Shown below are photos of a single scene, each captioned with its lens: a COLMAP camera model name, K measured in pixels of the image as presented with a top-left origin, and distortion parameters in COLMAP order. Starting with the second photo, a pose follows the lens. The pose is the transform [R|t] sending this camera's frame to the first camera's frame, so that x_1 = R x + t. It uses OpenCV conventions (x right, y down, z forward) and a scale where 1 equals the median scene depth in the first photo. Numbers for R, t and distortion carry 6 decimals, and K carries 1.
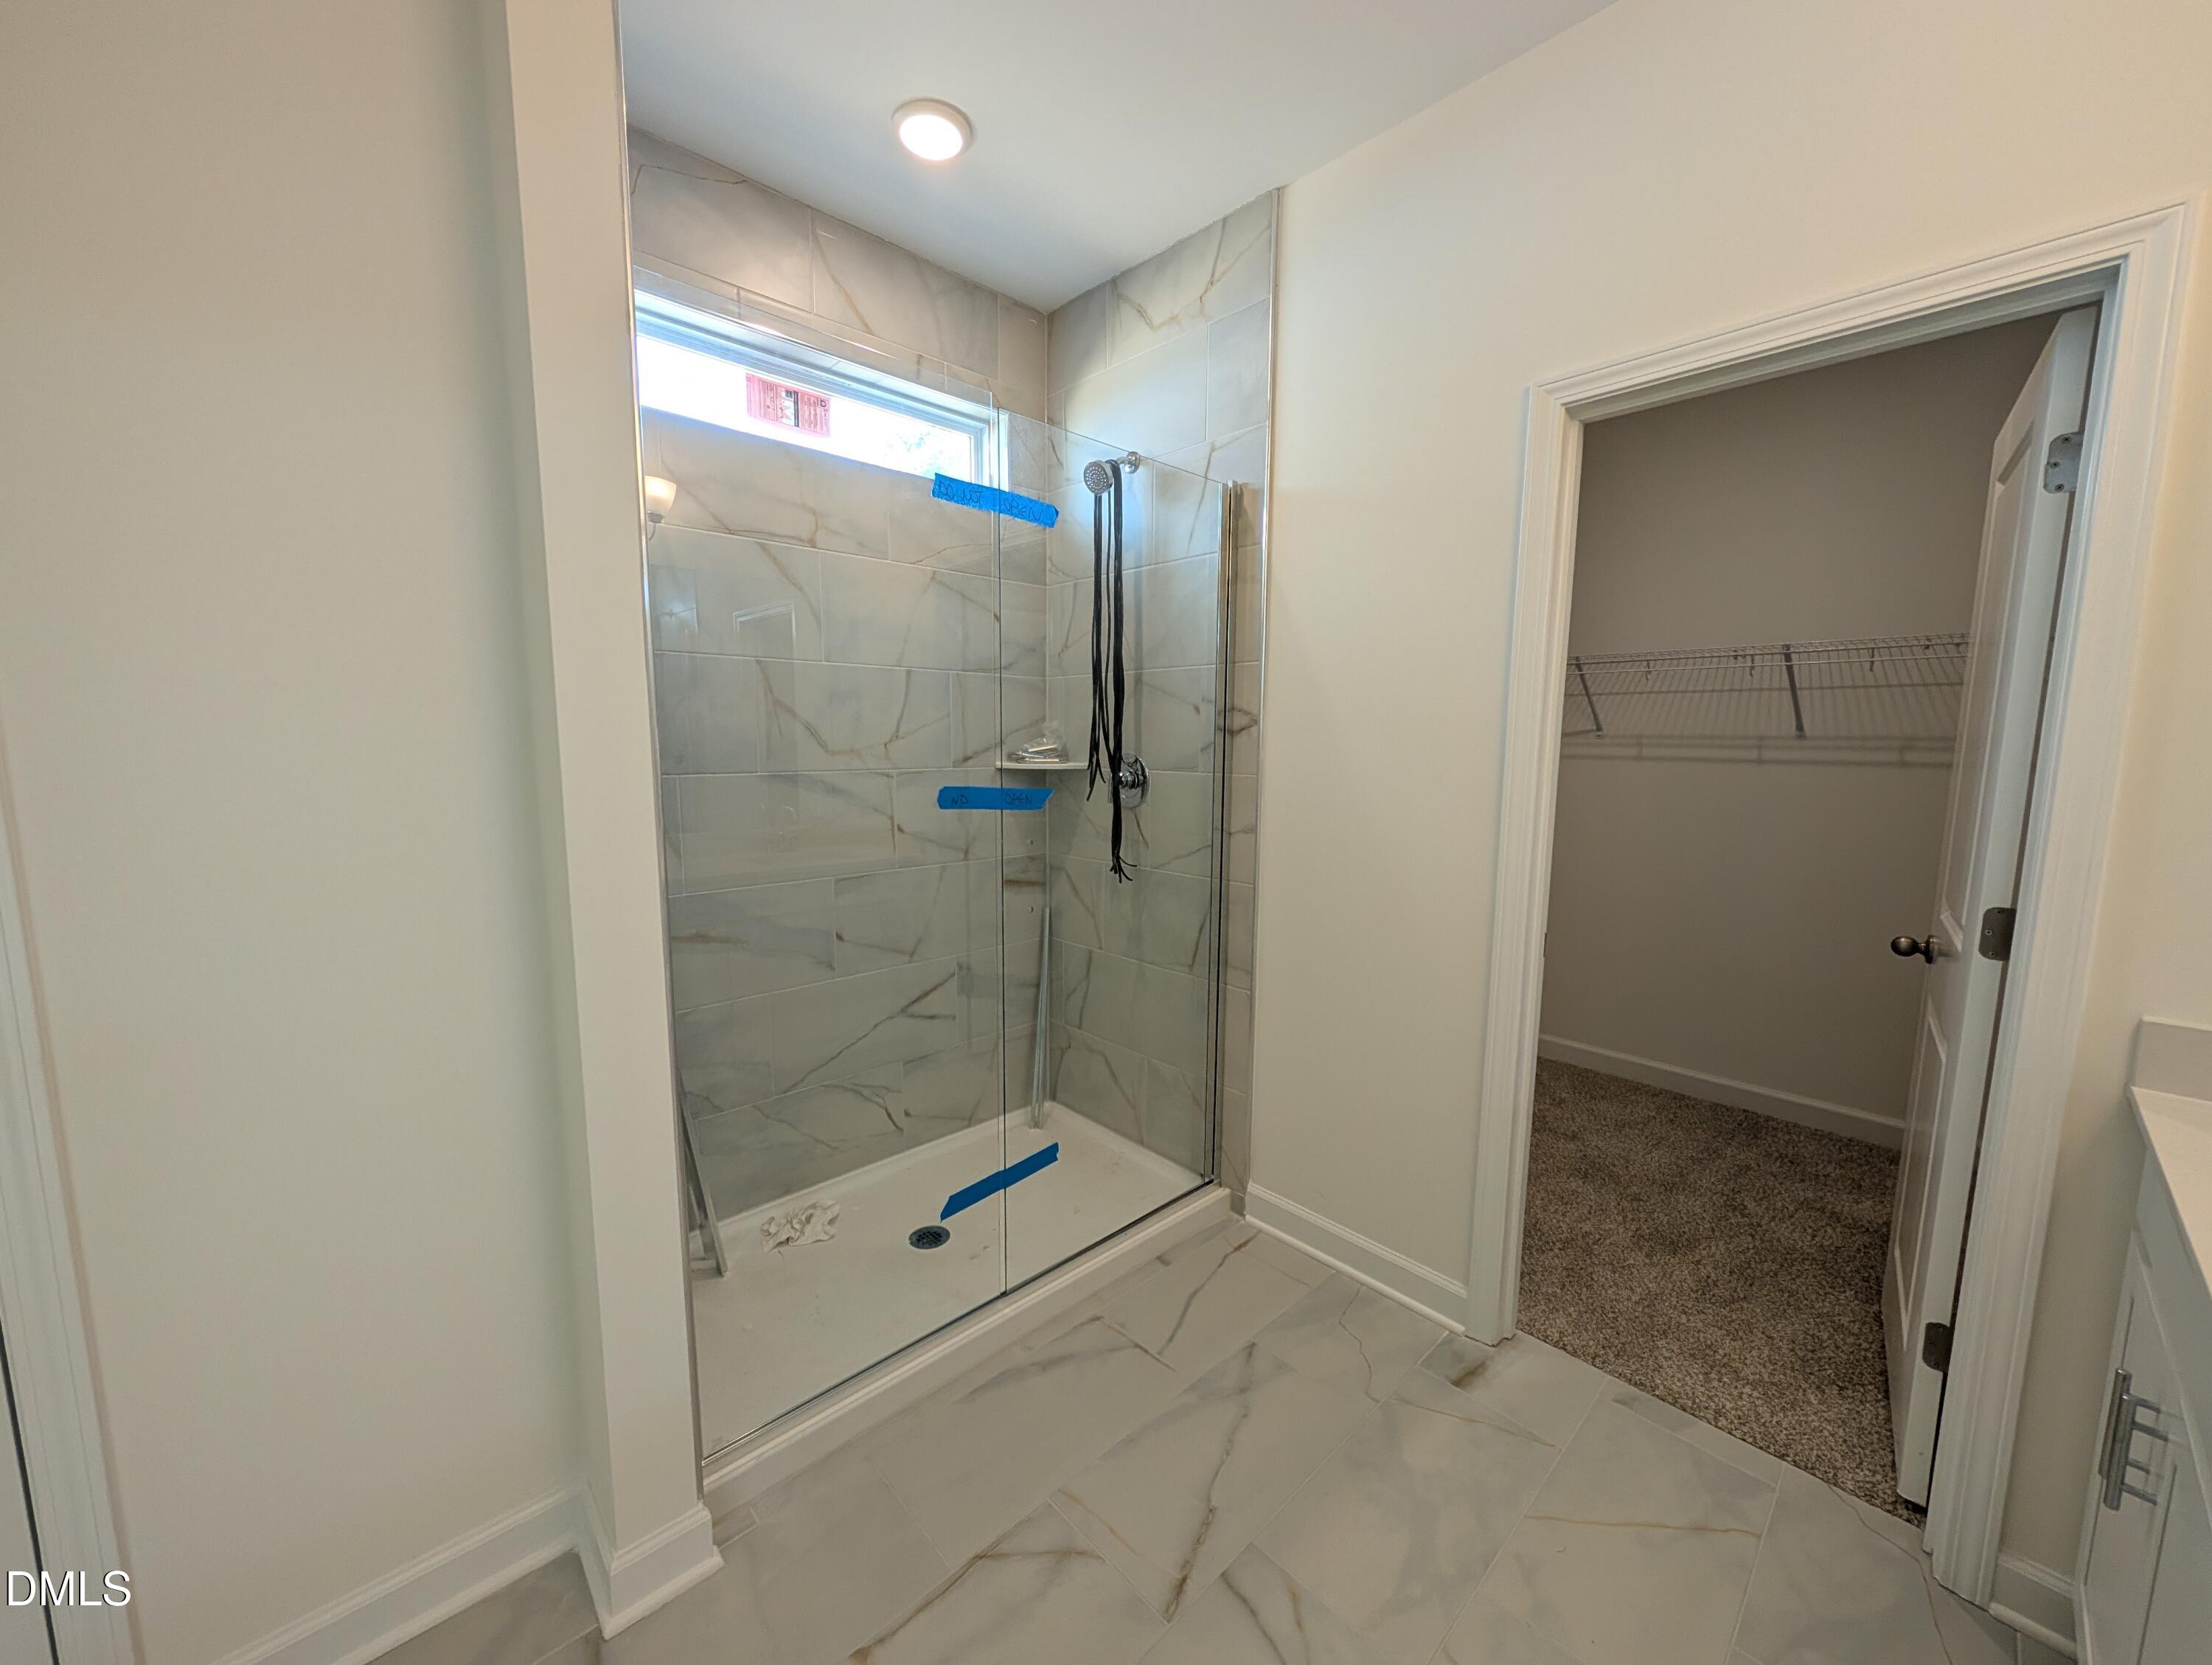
lens RADIAL K [[834.6, 0, 1116.8], [0, 834.6, 841.7], [0, 0, 1]] dist [-0.000160, 0.000618]
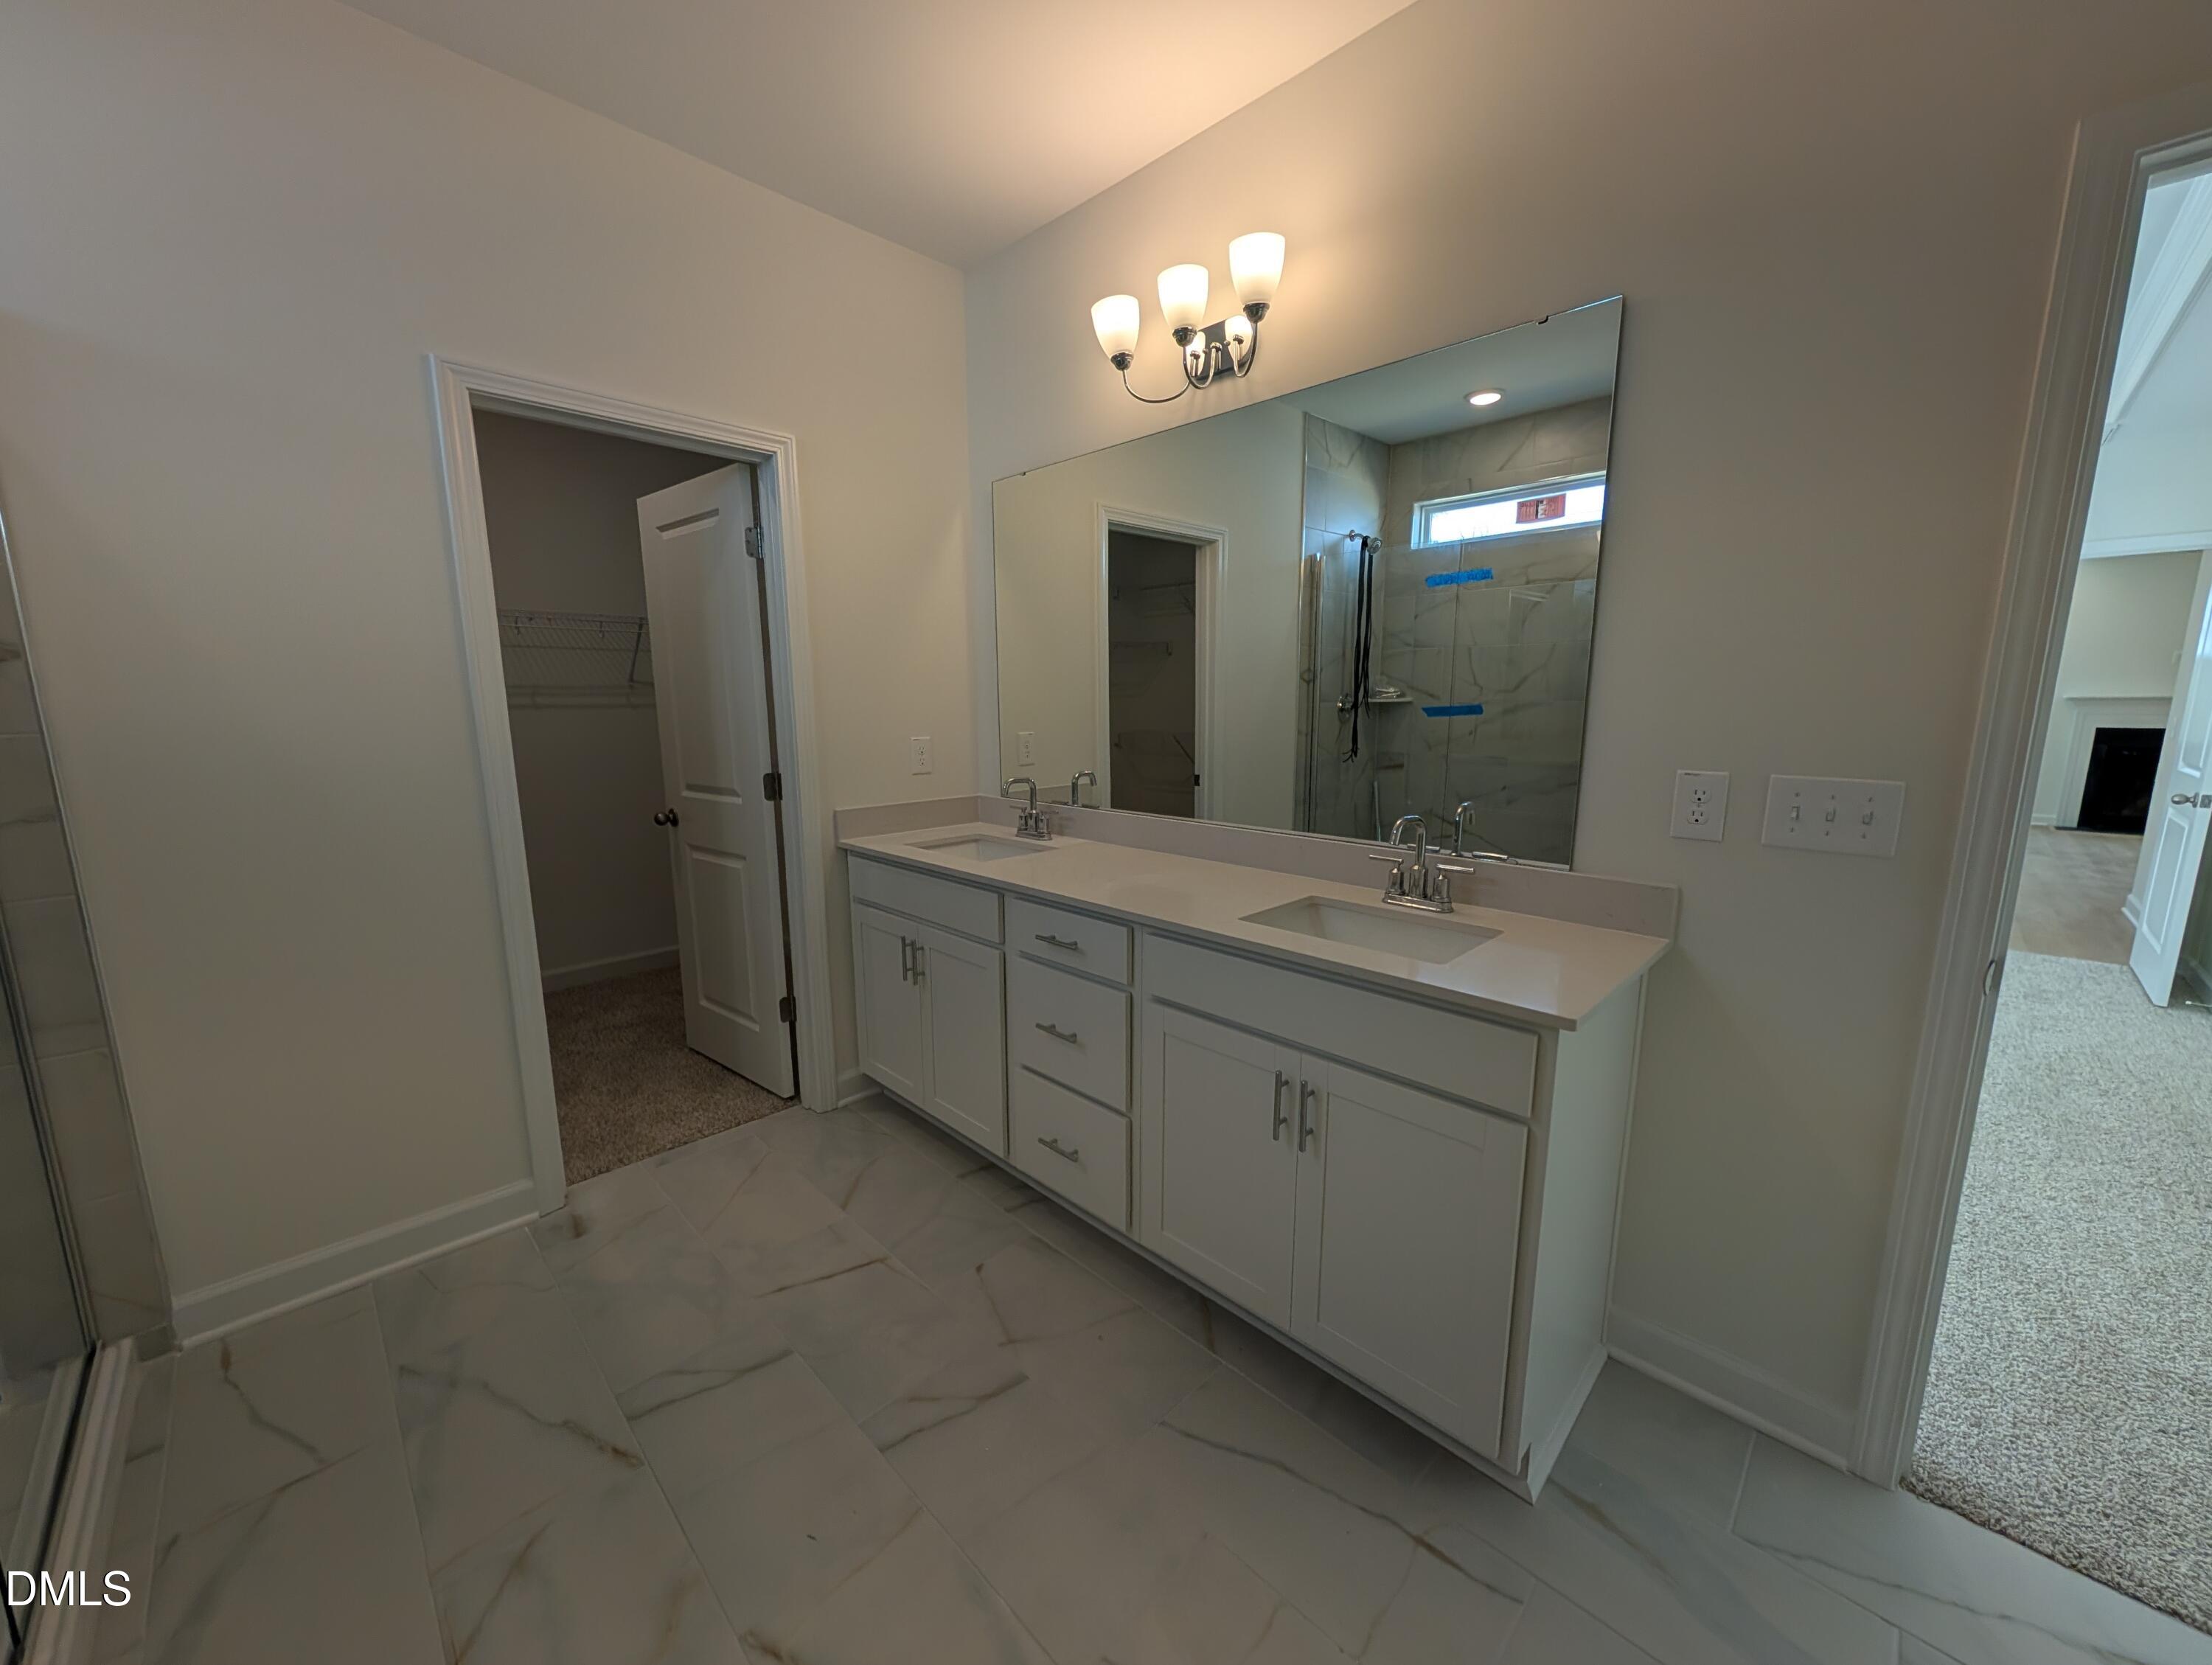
lens RADIAL K [[834.6, 0, 1102.4], [0, 834.6, 837.8], [0, 0, 1]] dist [-0.000160, 0.000618]
pose [[-0.028350, -0.171665, 0.984747, -0.437275], [0.122891, 0.977072, 0.173865, -0.007792], [-0.992015, 0.125946, -0.006604, 0.133694]]
